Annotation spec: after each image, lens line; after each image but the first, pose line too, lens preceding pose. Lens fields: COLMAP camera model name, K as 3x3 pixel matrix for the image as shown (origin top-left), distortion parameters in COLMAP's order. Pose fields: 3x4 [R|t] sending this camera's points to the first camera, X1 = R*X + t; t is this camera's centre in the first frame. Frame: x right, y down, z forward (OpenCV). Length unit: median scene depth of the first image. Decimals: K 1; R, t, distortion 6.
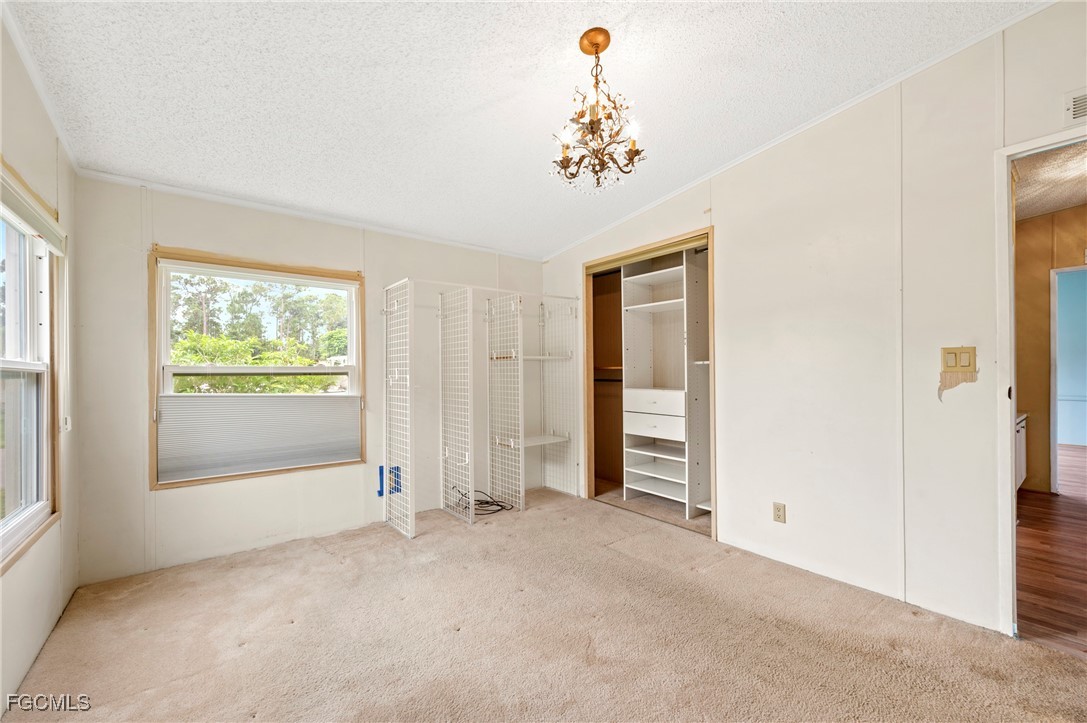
lens RADIAL K [[437.8, 0, 543.5], [0, 437.8, 361.5], [0, 0, 1]] dist [0.001471, 0.000139]
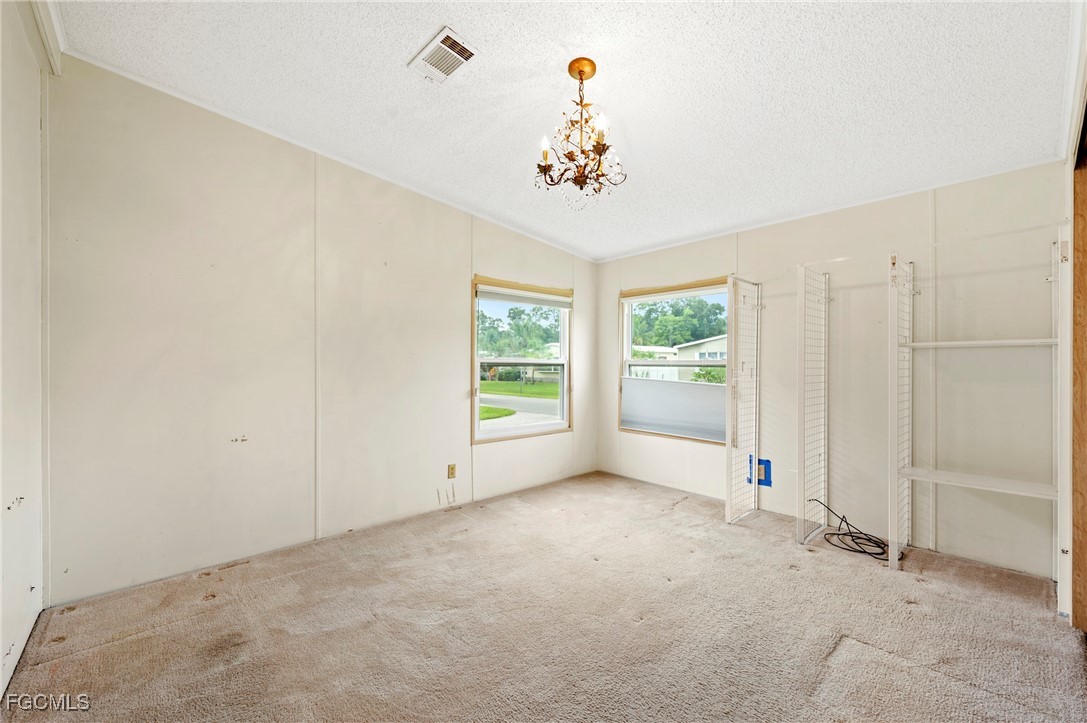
lens RADIAL K [[438.1, 0, 547.1], [0, 438.1, 371.3], [0, 0, 1]] dist [-0.000789, 0.000169]
pose [[0.064792, 0.017057, -0.997753, 0.722847], [0.015285, 0.999720, 0.018083, 0.014200], [0.997782, -0.016422, 0.064513, 0.512603]]
